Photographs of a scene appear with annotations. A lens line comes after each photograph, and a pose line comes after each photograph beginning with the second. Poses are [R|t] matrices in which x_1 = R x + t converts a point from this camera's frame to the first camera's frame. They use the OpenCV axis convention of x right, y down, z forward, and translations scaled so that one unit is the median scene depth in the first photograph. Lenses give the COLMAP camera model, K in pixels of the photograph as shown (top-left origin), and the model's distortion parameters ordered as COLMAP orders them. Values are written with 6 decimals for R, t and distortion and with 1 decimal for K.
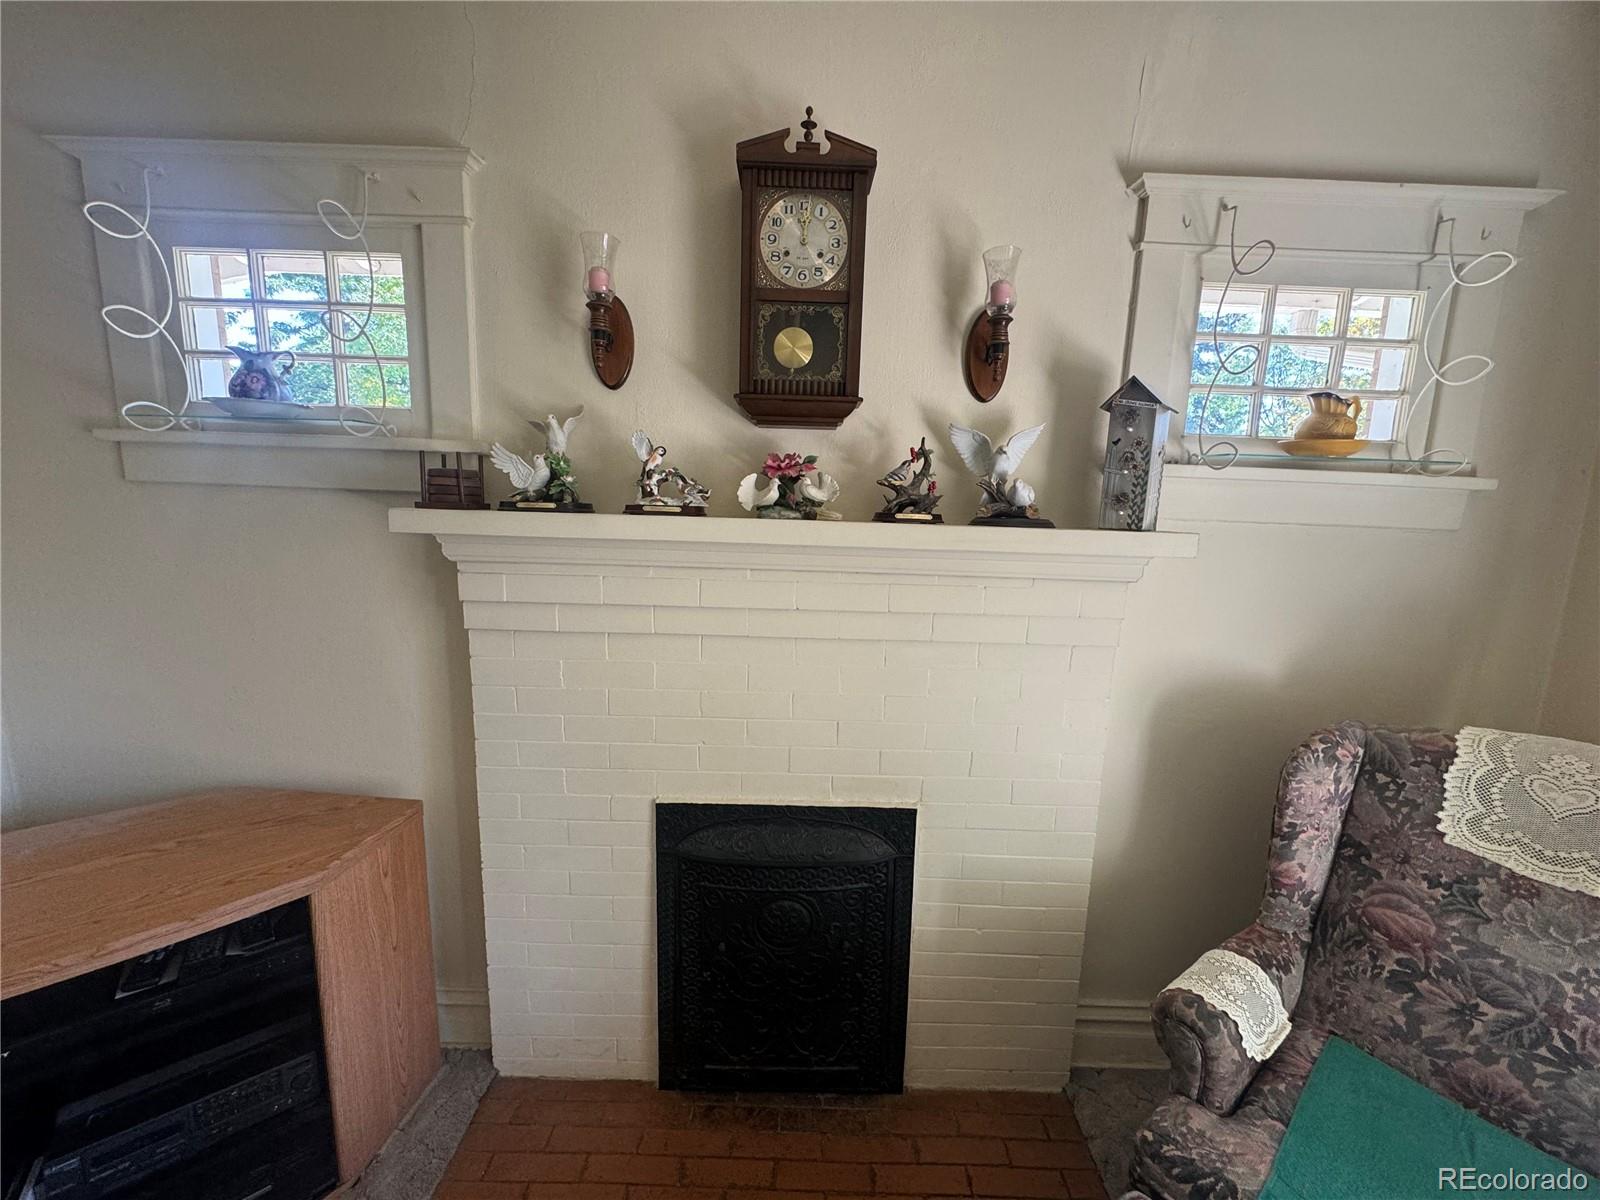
lens RADIAL K [[638.9, 0, 801.7], [0, 638.9, 602.1], [0, 0, 1]] dist [-0.002118, 0.000083]
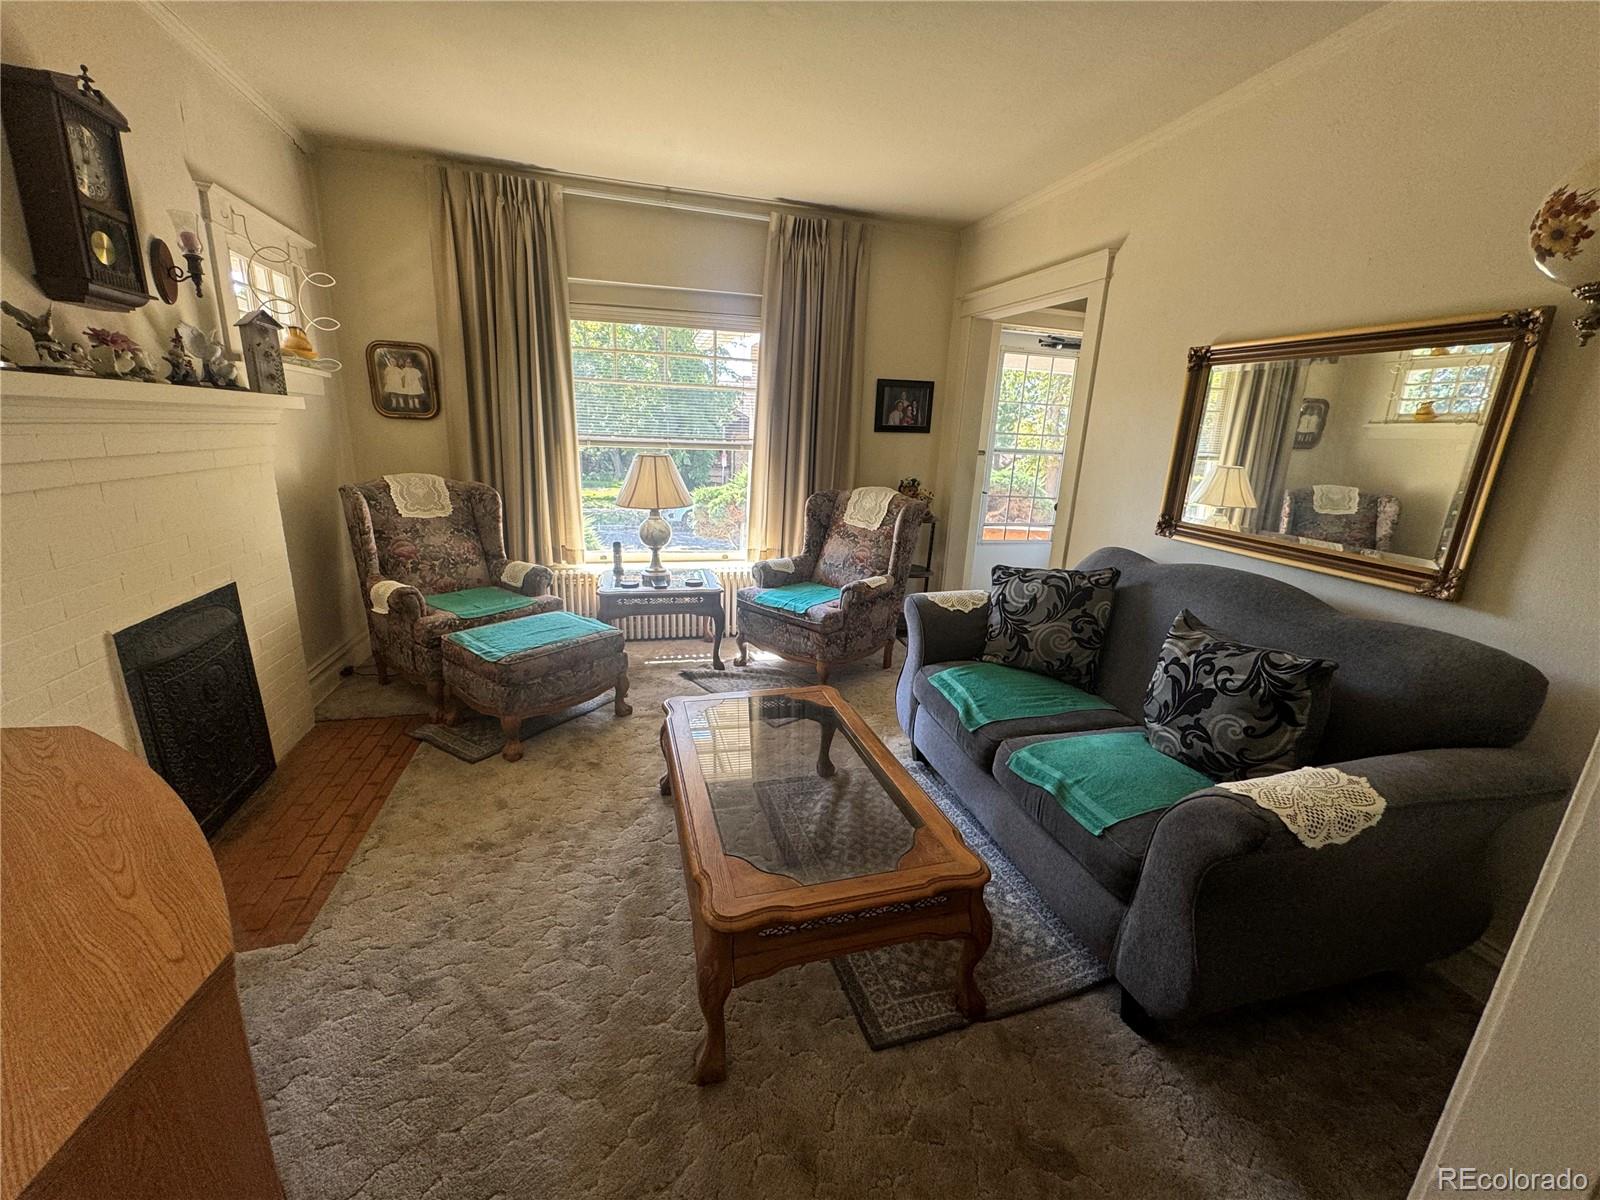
lens RADIAL K [[638.9, 0, 801.7], [0, 638.9, 602.1], [0, 0, 1]] dist [-0.002118, 0.000083]
pose [[-0.267961, -0.289619, 0.918868, -1.854290], [0.100396, 0.940160, 0.325607, 0.005403], [-0.958185, 0.179501, -0.222849, 0.043613]]
